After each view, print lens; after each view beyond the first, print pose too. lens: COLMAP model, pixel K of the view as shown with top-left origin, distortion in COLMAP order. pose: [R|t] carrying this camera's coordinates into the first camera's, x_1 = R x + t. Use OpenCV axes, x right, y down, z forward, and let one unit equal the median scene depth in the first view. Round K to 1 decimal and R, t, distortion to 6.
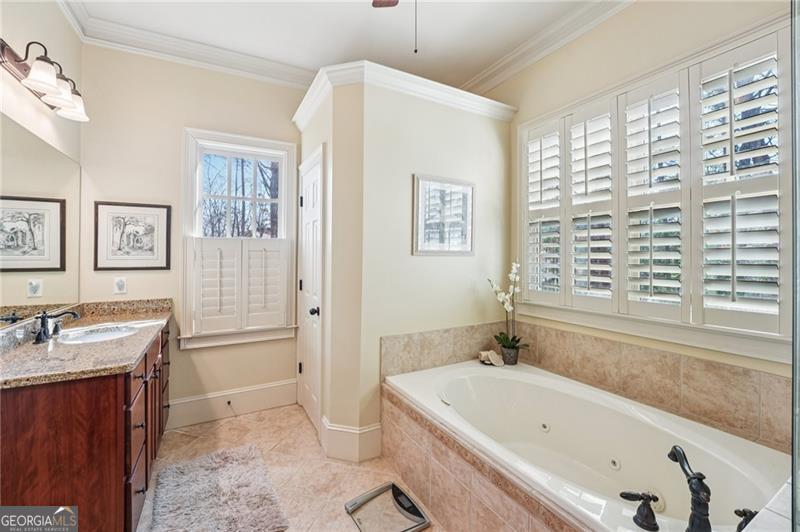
lens RADIAL K [[325.6, 0, 394.0], [0, 325.6, 257.5], [0, 0, 1]] dist [-0.028314, 0.002998]
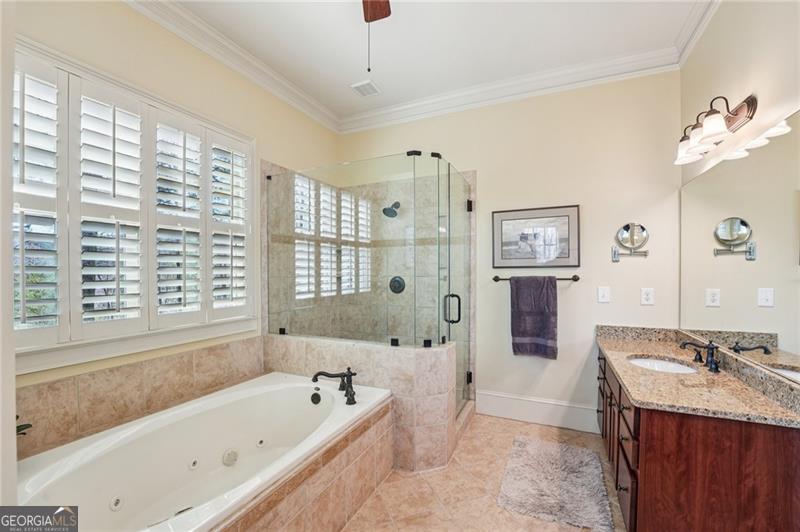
lens RADIAL K [[325.6, 0, 398.4], [0, 325.6, 273.4], [0, 0, 1]] dist [-0.028314, 0.002998]
pose [[-0.585646, -0.002306, 0.810564, -0.587381], [0.004572, 0.999971, 0.006149, -0.000608], [-0.810554, 0.007307, -0.585618, 1.074094]]
